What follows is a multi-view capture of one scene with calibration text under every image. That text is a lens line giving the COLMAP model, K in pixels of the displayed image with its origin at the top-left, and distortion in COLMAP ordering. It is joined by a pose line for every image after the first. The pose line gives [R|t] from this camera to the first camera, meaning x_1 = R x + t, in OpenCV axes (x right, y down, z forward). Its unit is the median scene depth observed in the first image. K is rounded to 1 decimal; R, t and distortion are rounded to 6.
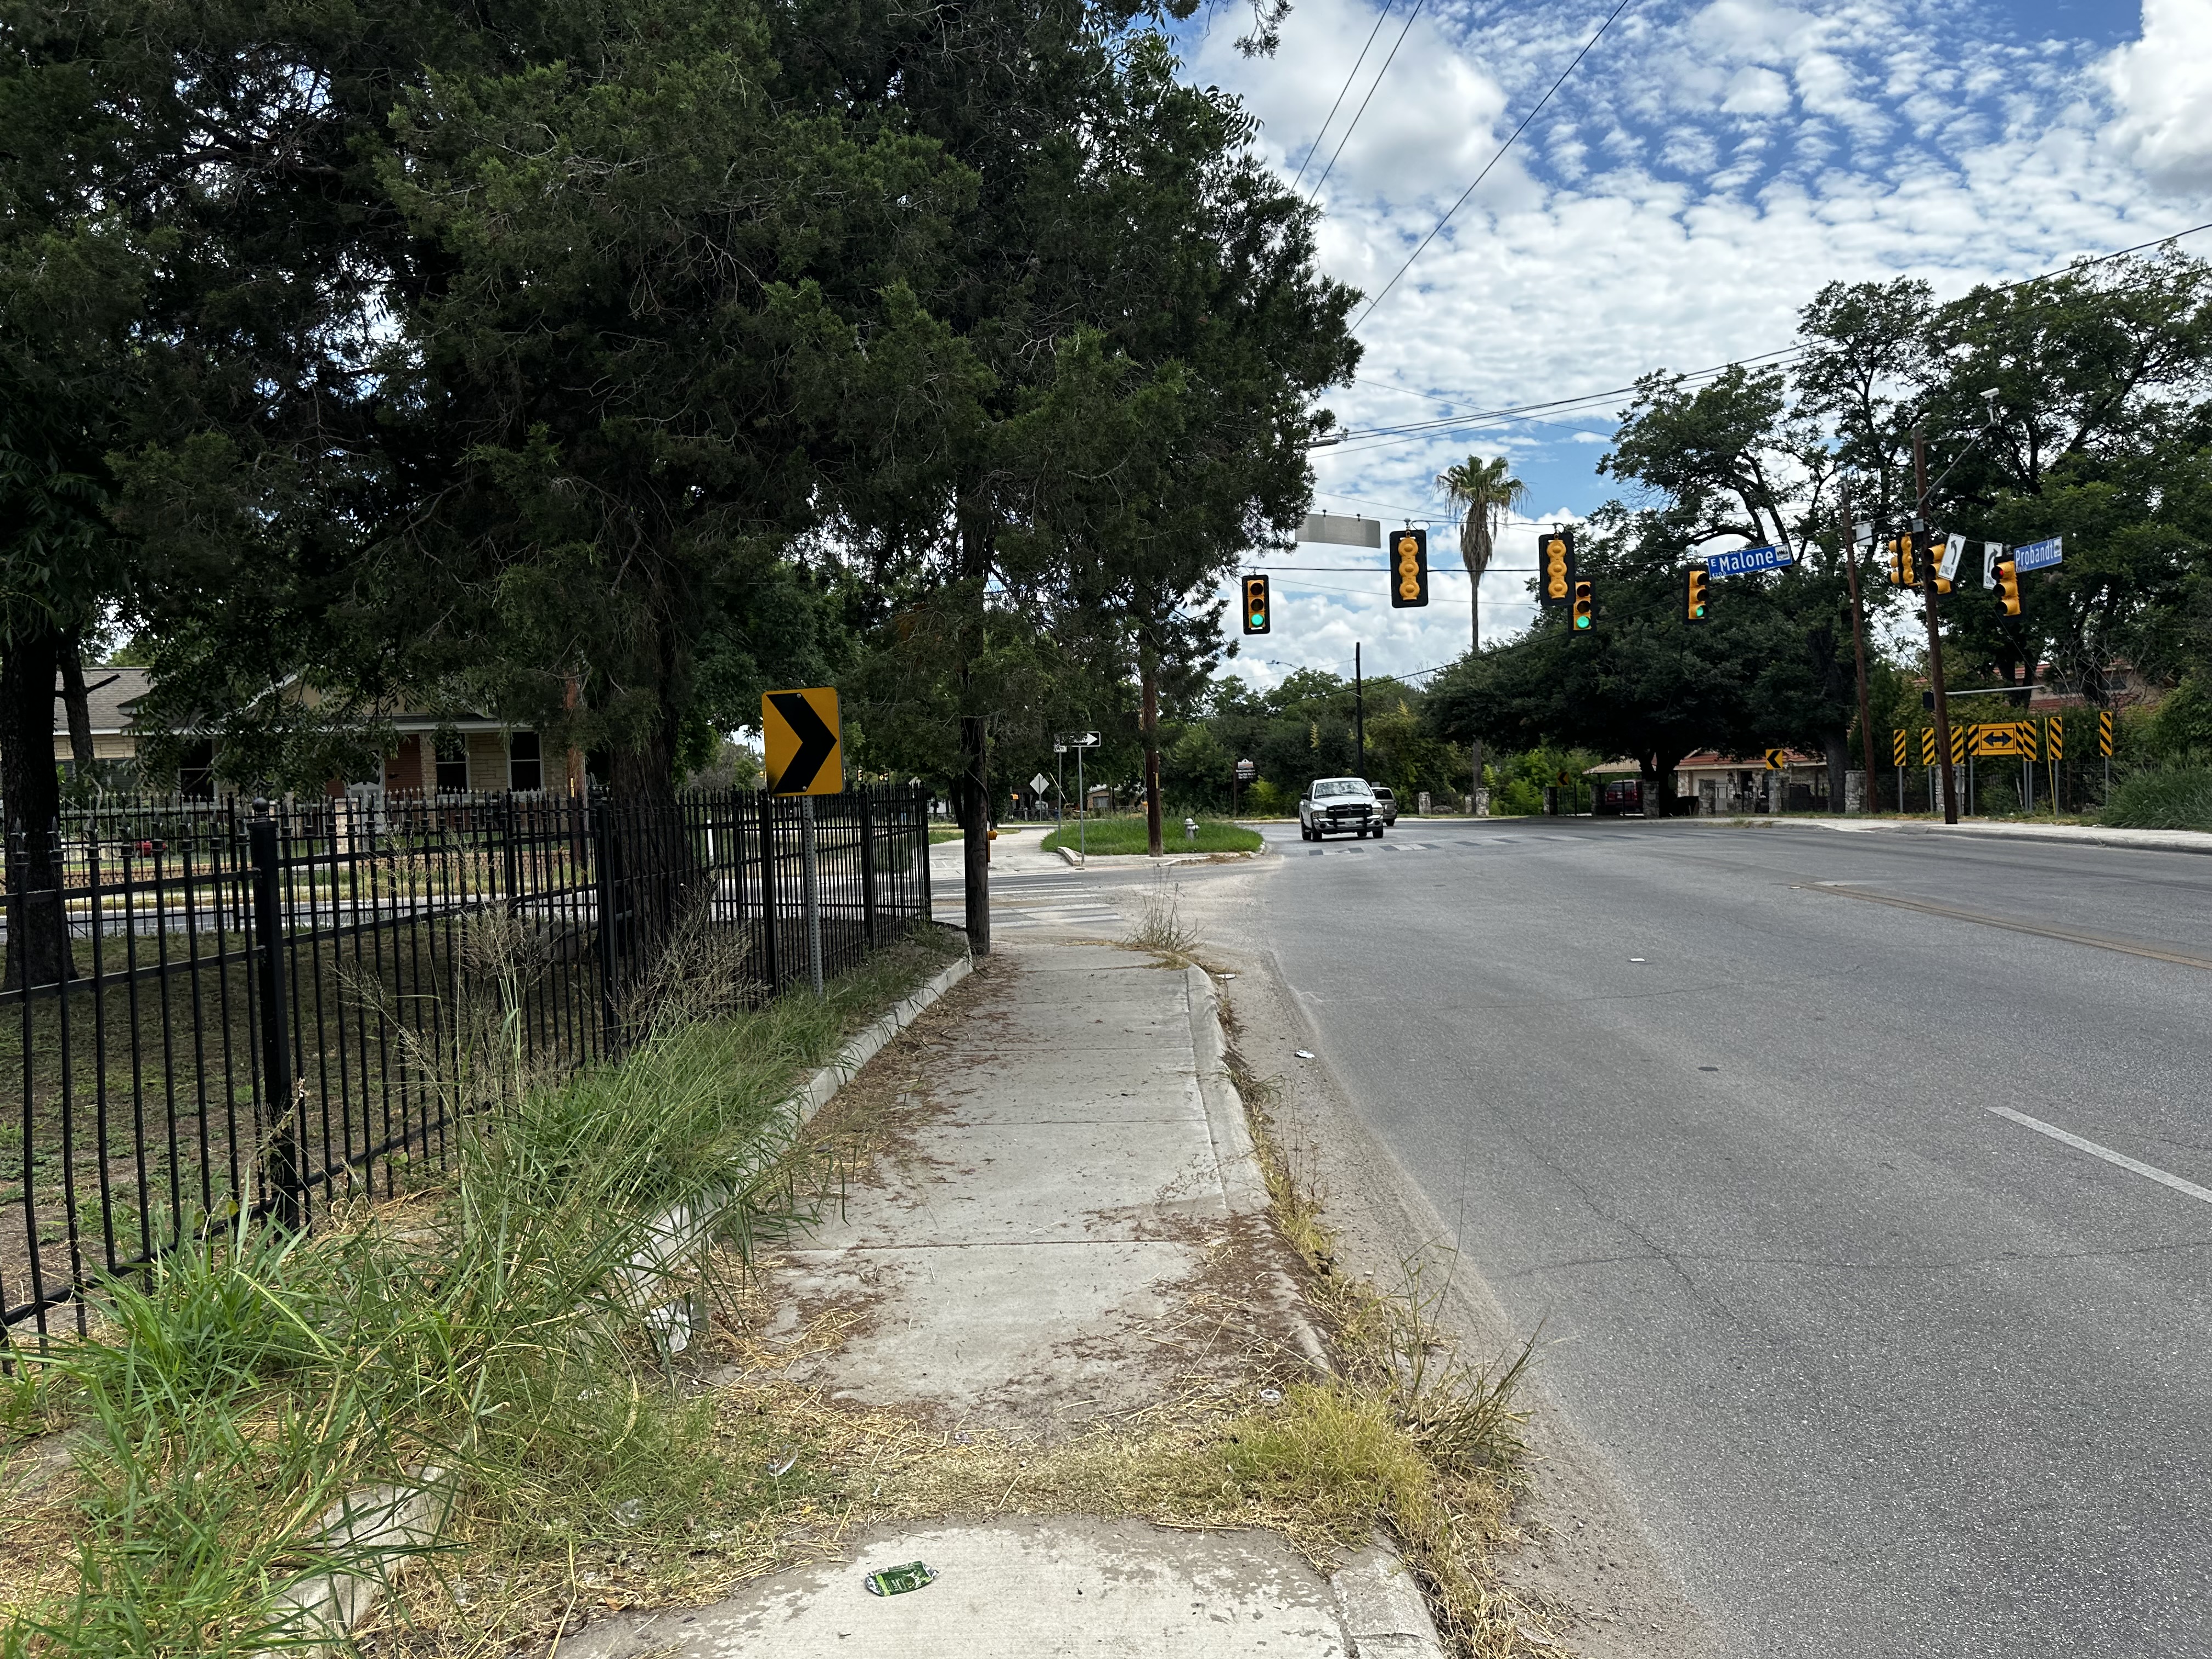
lens RADIAL K [[1625.9, 0, 1106.0], [0, 1625.9, 829.5], [0, 0, 1]] dist [0.036393, -0.034287]
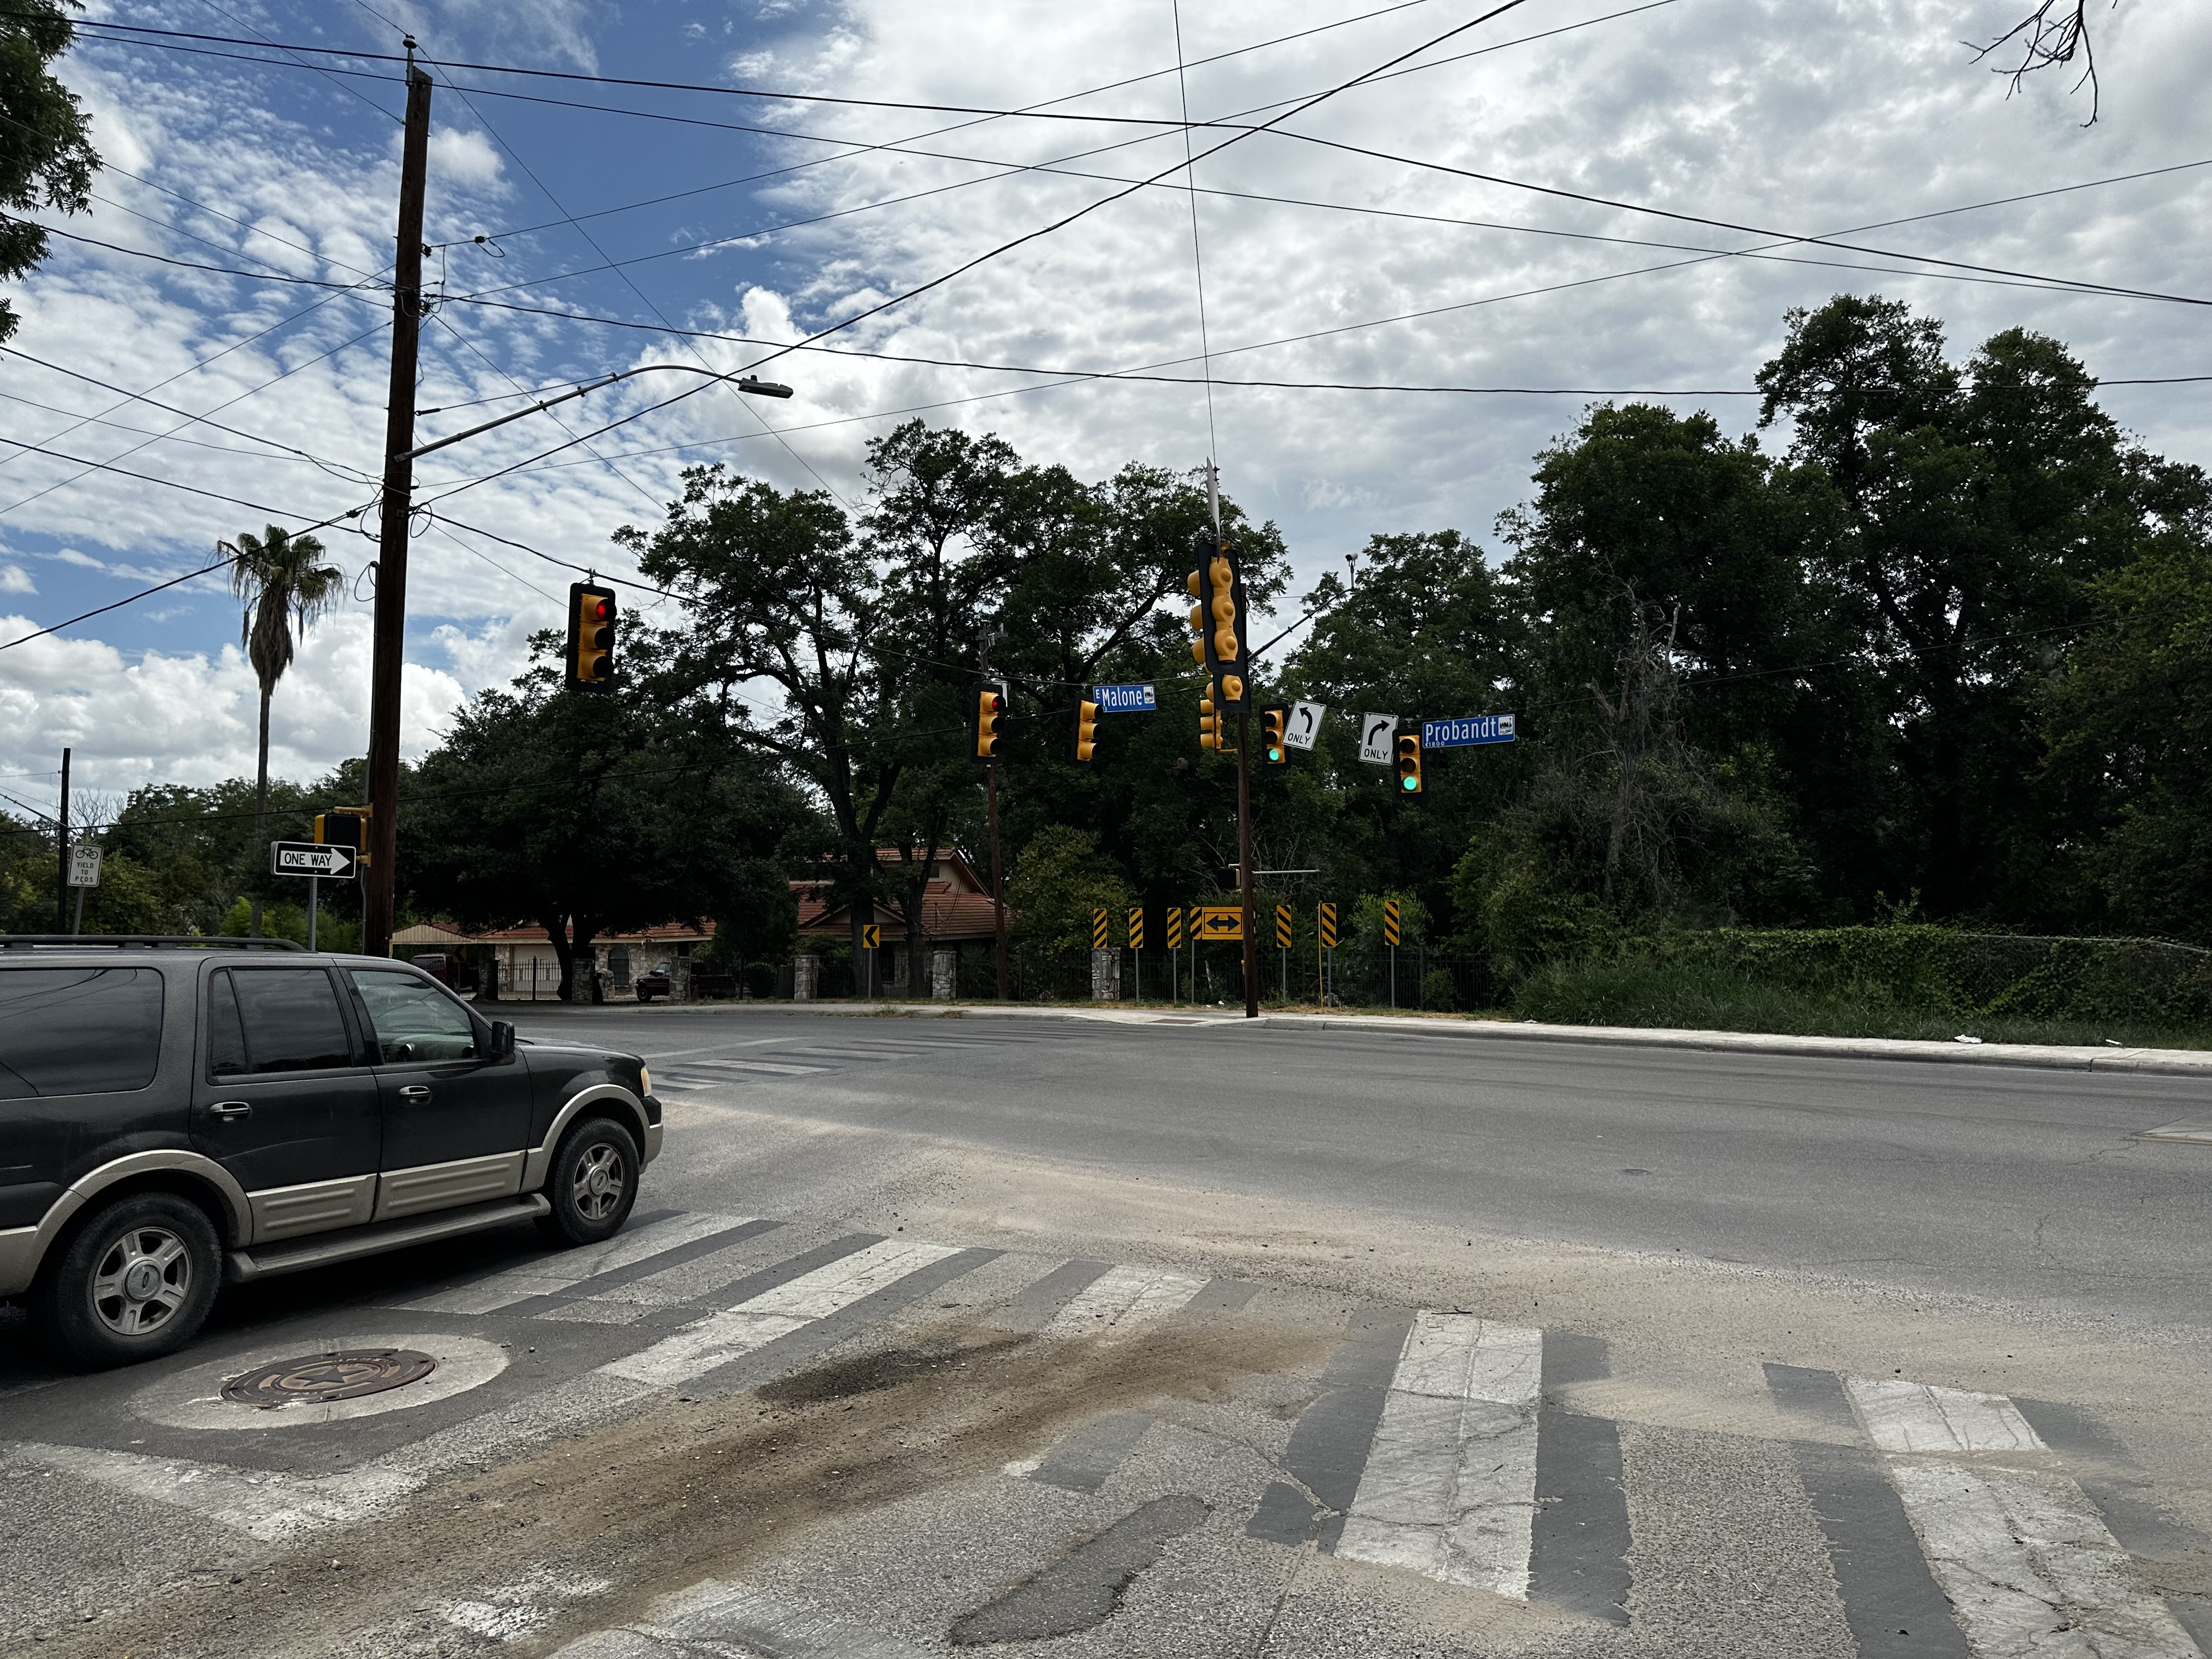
lens RADIAL K [[1568.7, 0, 1129.4], [0, 1568.7, 925.6], [0, 0, 1]] dist [0.021955, -0.026811]
pose [[0.613856, 0.029604, 0.788863, -0.105190], [0.008514, 0.998990, -0.044115, -0.006852], [-0.789372, 0.033797, 0.612984, 0.239213]]
